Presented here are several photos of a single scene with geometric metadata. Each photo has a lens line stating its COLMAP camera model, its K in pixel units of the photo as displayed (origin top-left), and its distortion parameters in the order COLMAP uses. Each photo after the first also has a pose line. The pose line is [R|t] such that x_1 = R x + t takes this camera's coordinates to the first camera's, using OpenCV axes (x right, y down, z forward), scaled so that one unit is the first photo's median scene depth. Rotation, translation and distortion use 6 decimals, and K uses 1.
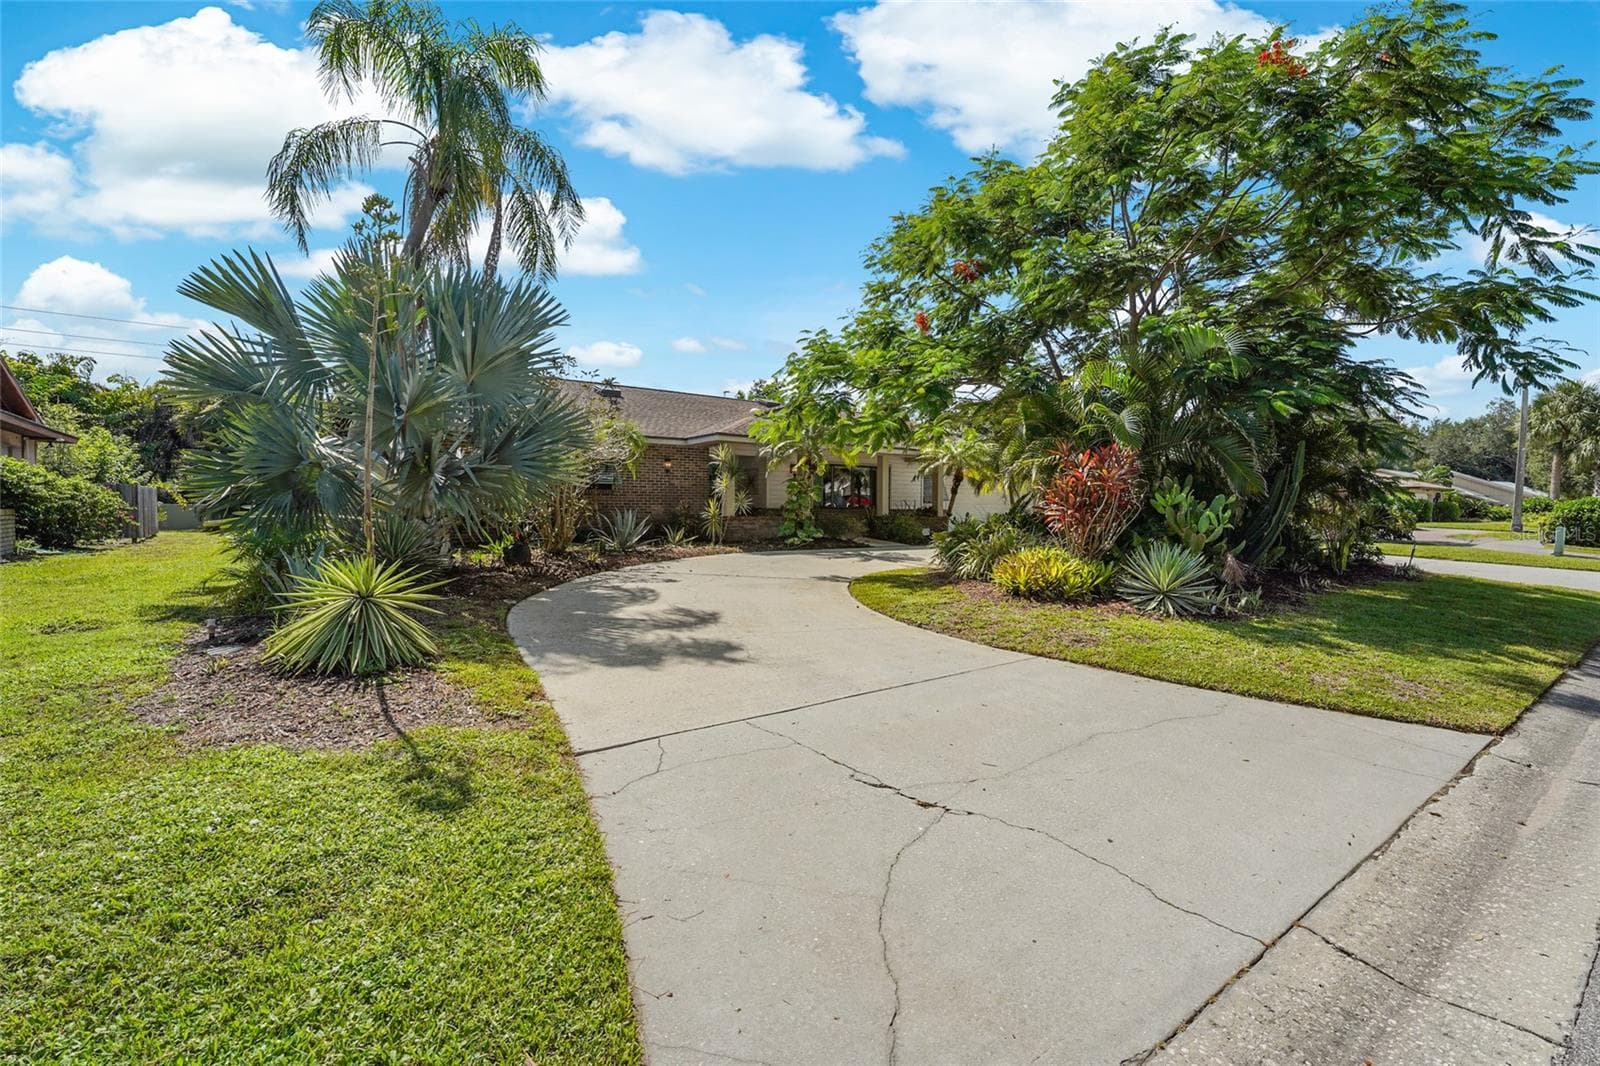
lens RADIAL K [[717.1, 0, 794.3], [0, 717.1, 512.4], [0, 0, 1]] dist [0.001824, 0.000238]
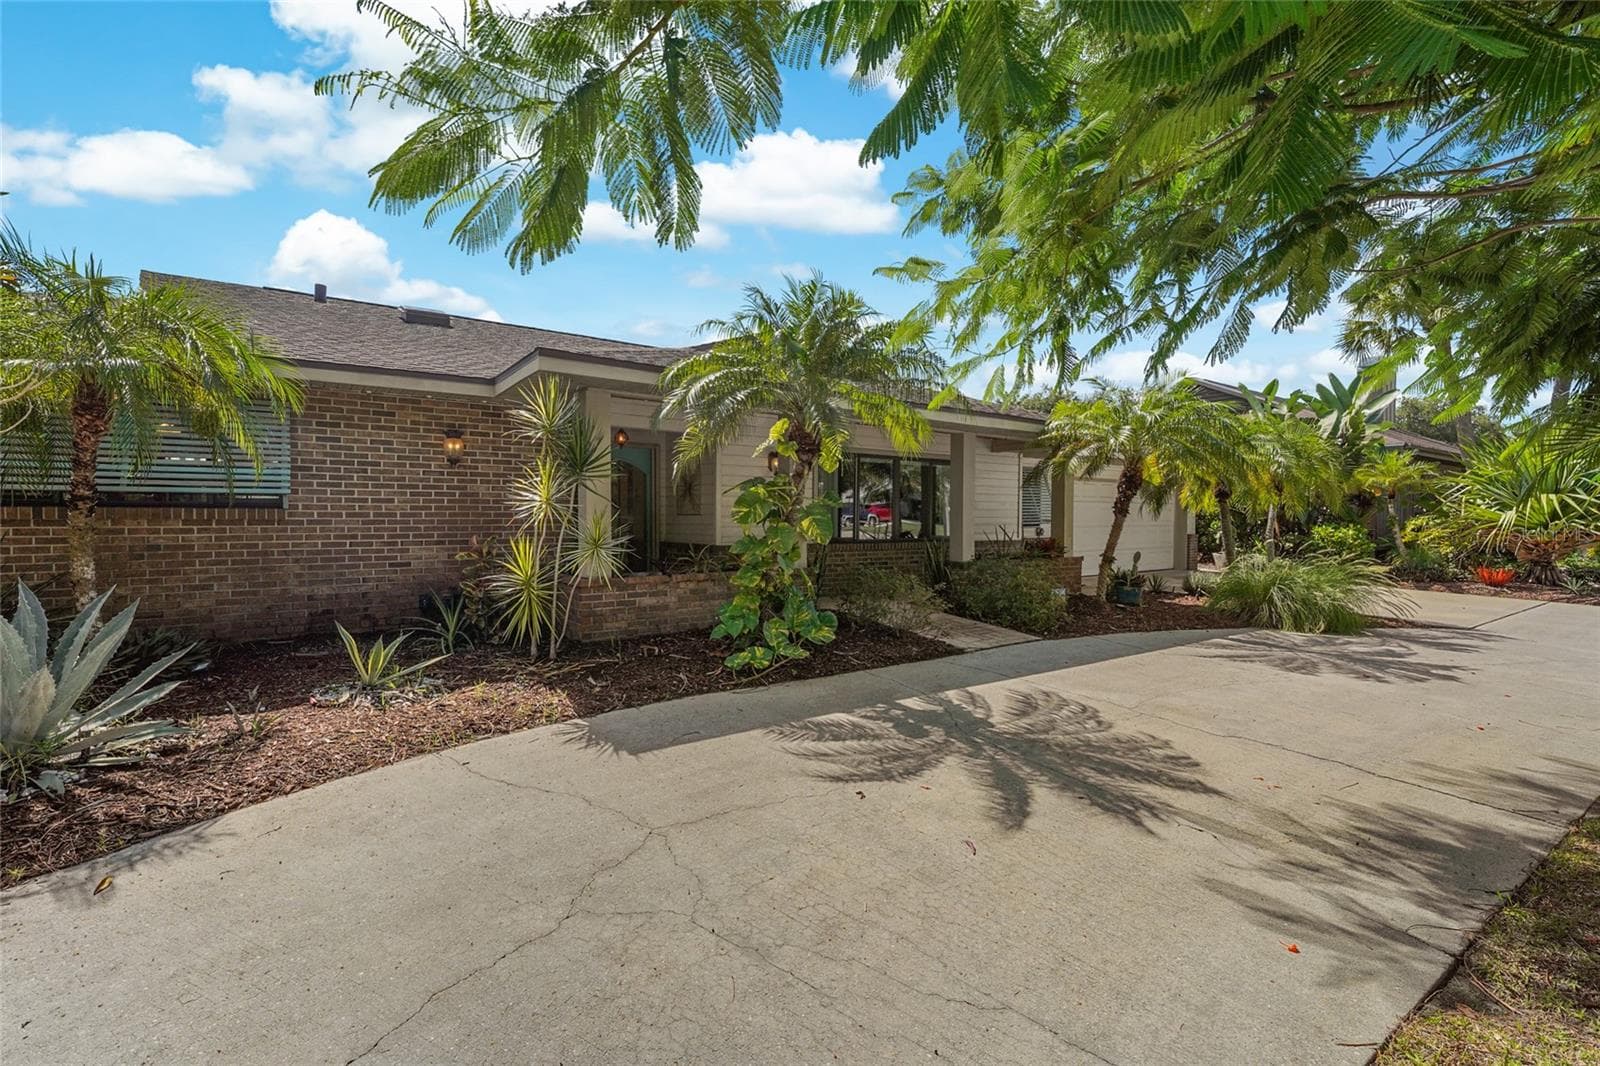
lens RADIAL K [[717.1, 0, 794.3], [0, 717.1, 512.4], [0, 0, 1]] dist [0.001824, 0.000238]
pose [[0.999803, 0.000357, -0.019829, 0.026693], [-0.000616, 0.999915, -0.013058, -0.026091], [0.019823, 0.013068, 0.999718, 0.655776]]
